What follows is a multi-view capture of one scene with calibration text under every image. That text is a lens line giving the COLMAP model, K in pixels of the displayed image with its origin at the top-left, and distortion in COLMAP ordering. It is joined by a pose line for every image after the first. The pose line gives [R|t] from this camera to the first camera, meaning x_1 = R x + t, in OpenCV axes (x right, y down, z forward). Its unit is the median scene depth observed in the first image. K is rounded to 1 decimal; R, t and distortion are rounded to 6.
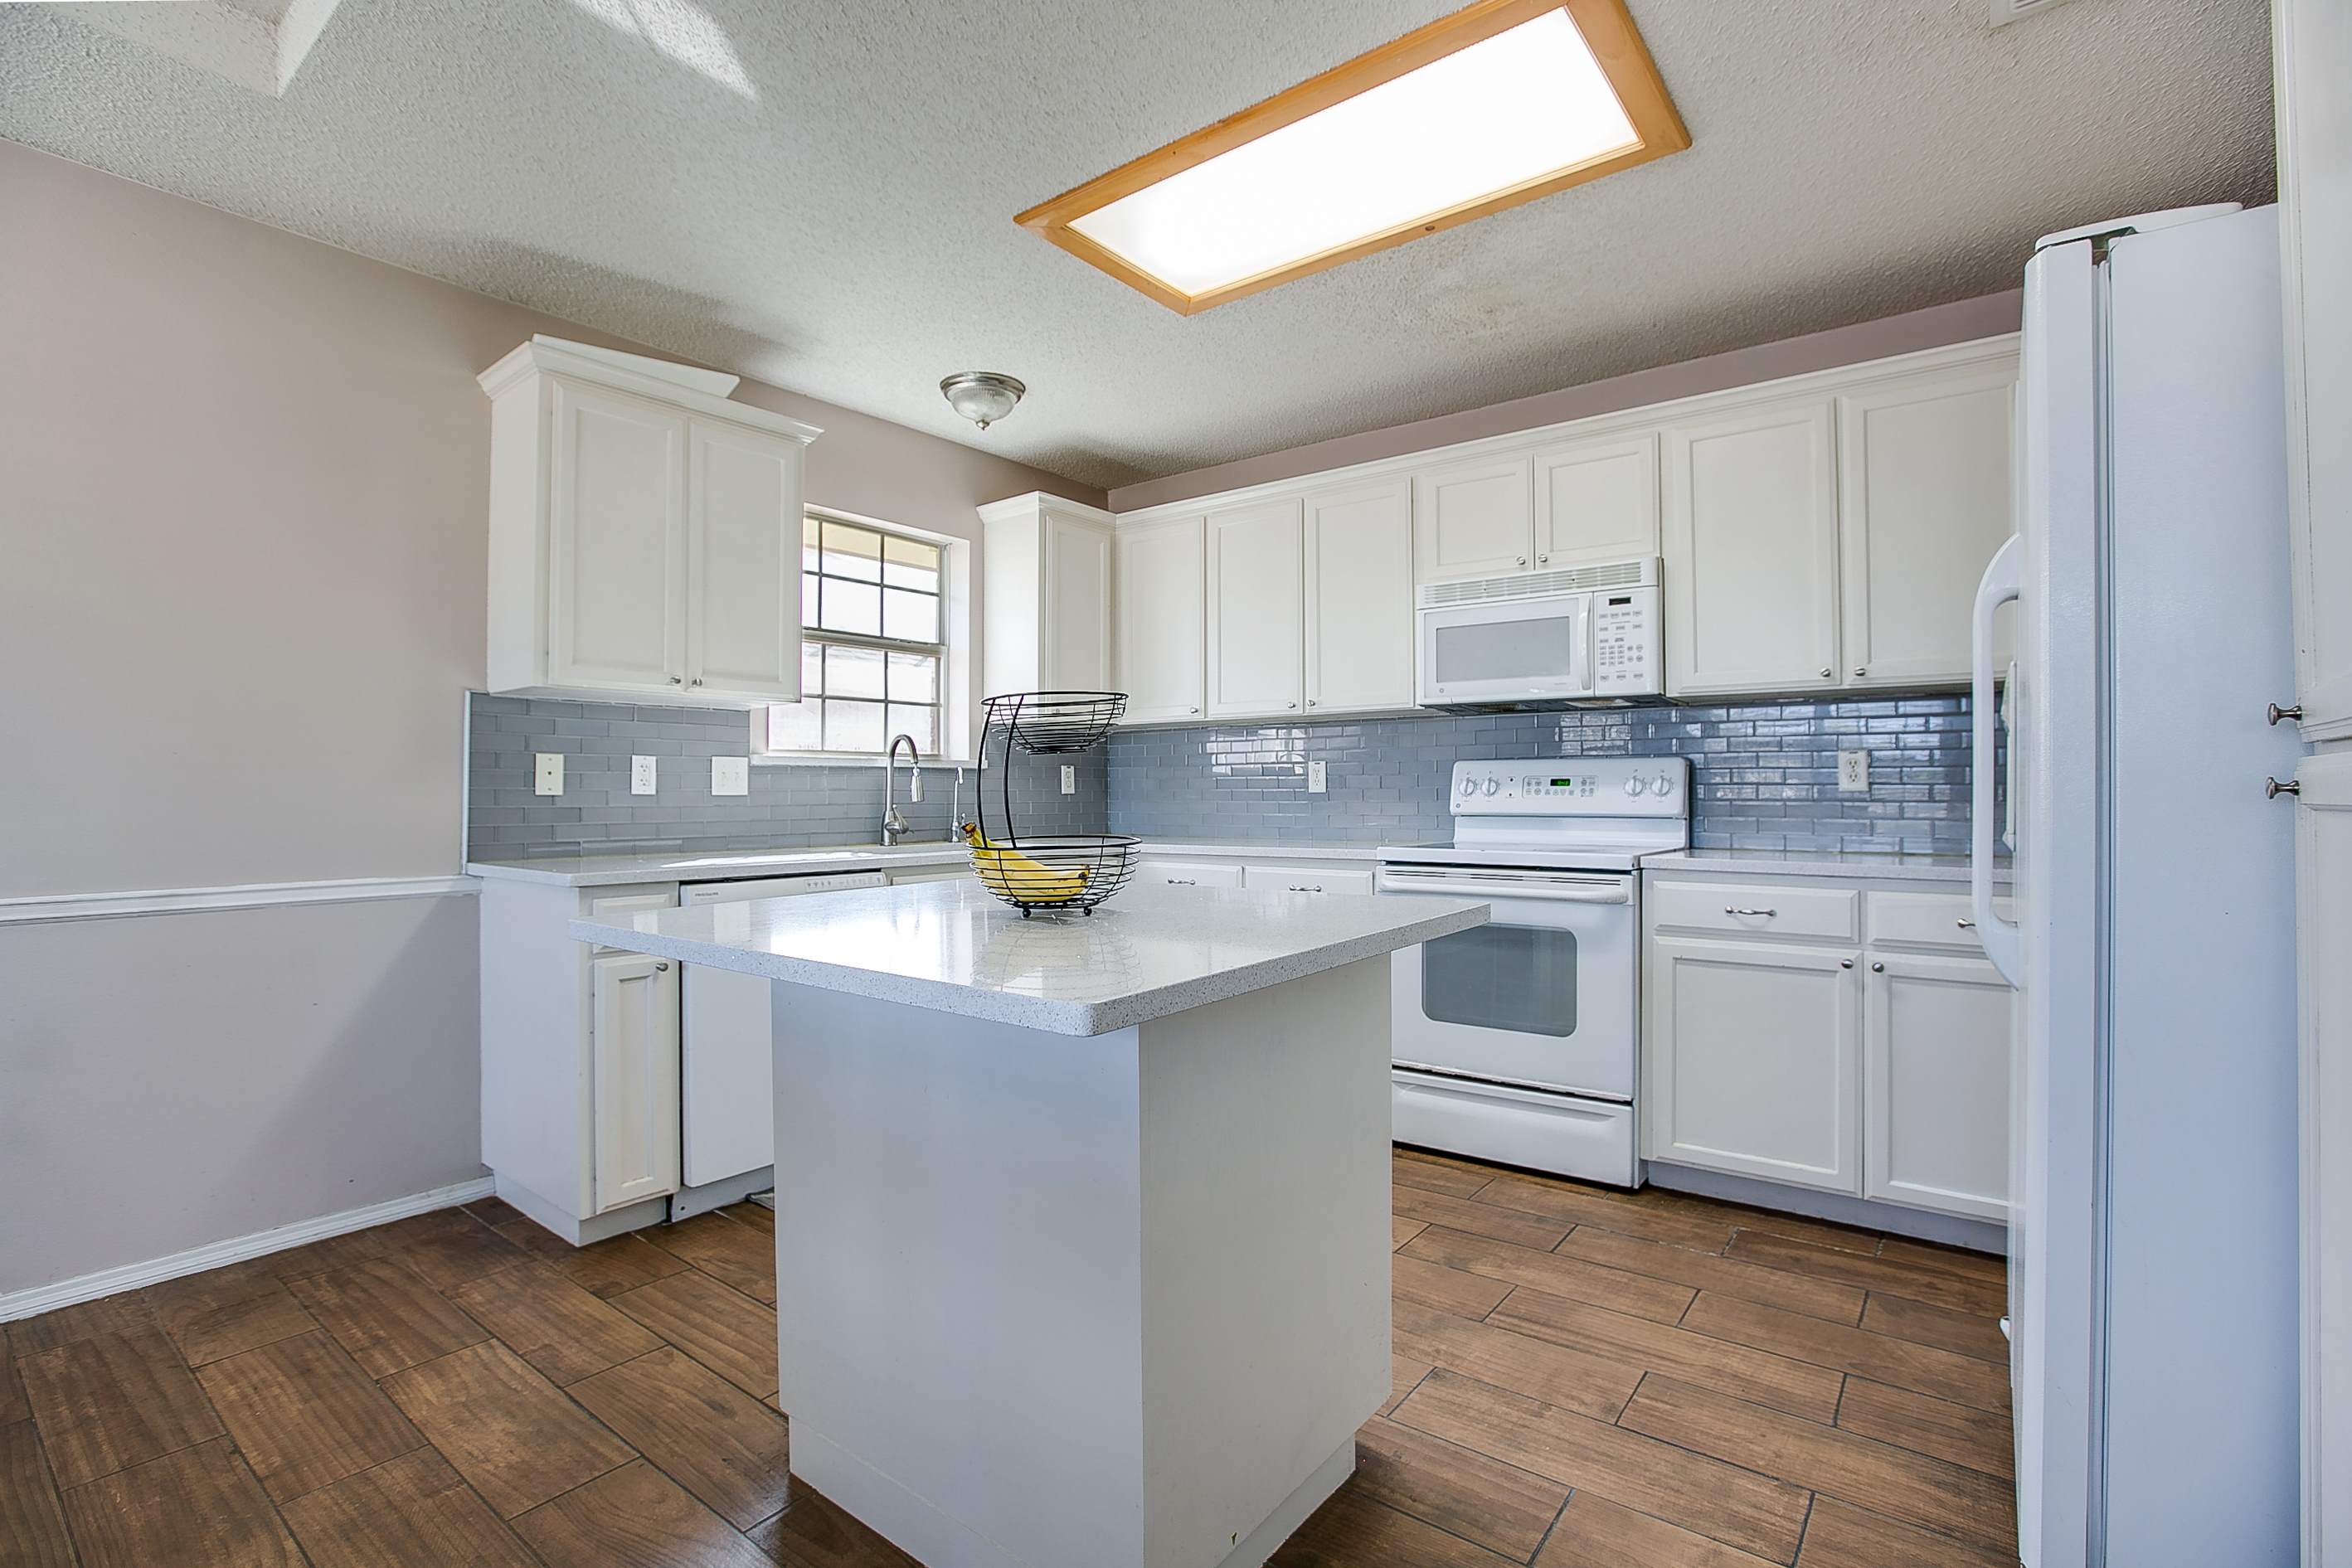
lens RADIAL K [[1104.0, 0, 1178.5], [0, 1104.0, 782.8], [0, 0, 1]] dist [-0.026367, 0.000887]
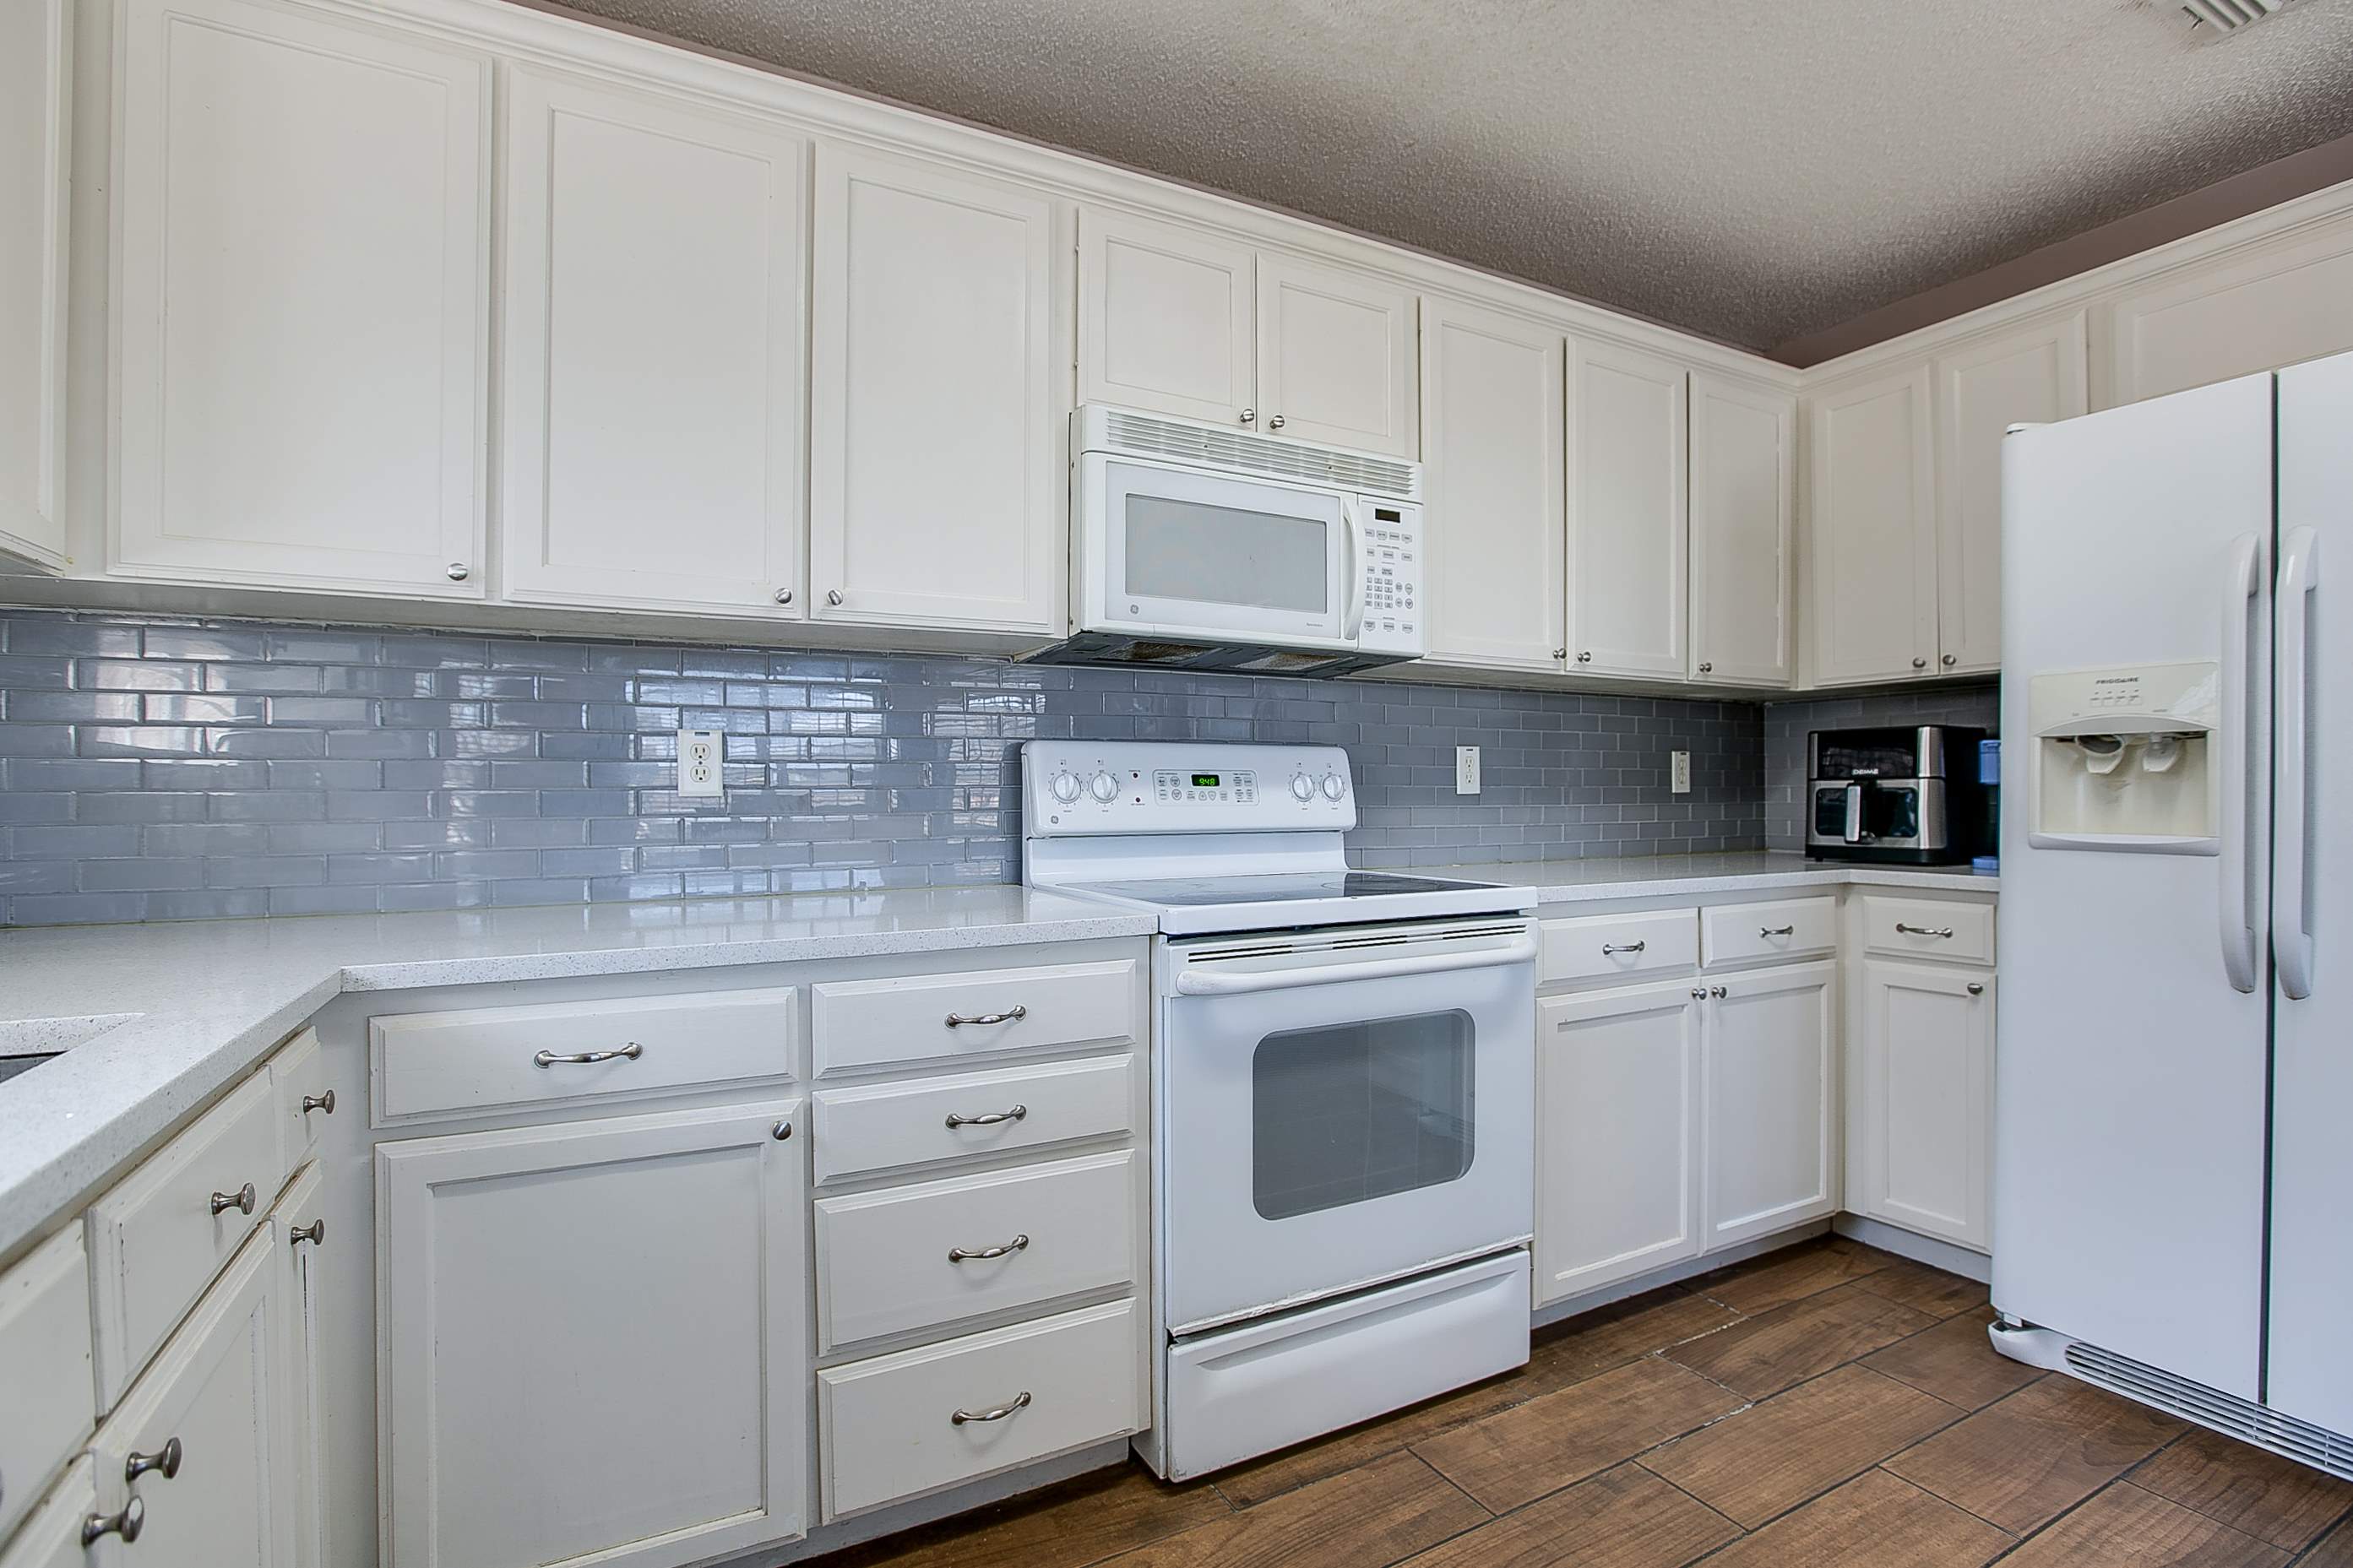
lens RADIAL K [[1104.5, 0, 1178.7], [0, 1104.5, 814.0], [0, 0, 1]] dist [-0.026367, 0.000887]
pose [[0.409335, -0.017196, 0.912222, -0.277461], [-0.006029, 0.999750, 0.021552, 0.006179], [-0.912364, -0.014322, 0.409129, 0.830838]]
